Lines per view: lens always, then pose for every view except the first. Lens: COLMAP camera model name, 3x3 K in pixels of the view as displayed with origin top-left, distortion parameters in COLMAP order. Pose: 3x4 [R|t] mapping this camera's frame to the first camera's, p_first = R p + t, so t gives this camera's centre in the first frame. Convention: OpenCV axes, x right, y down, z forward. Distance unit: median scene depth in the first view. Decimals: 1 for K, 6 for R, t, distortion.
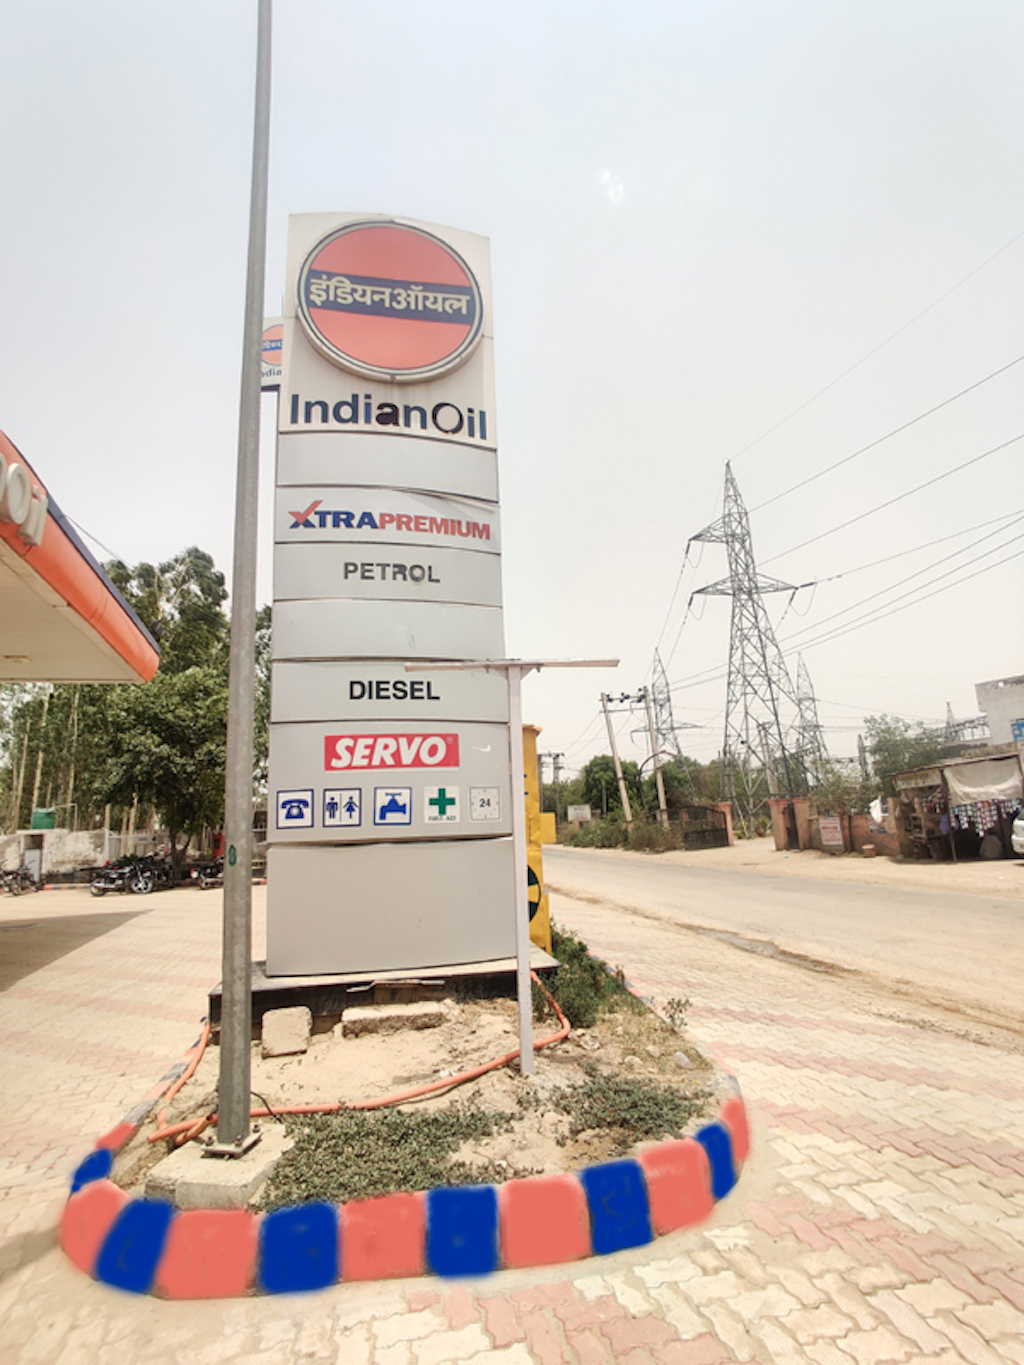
lens RADIAL K [[683.7, 0, 507.3], [0, 683.7, 684.2], [0, 0, 1]] dist [-0.025061, 0.000719]
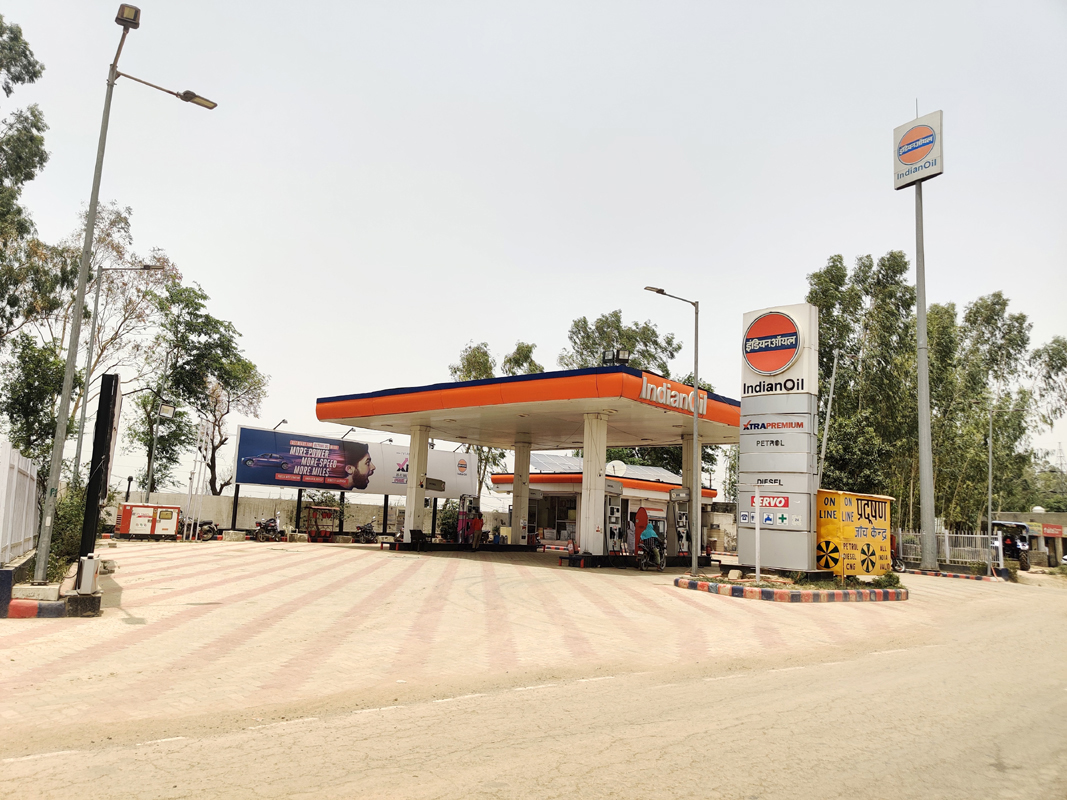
lens RADIAL K [[856.1, 0, 533.2], [0, 856.1, 399.1], [0, 0, 1]] dist [-0.006375, -0.000764]
pose [[0.530971, -0.040923, -0.846401, 2.472148], [0.089465, 0.995958, 0.007970, -0.475912], [0.842654, -0.079955, 0.532486, -1.890177]]
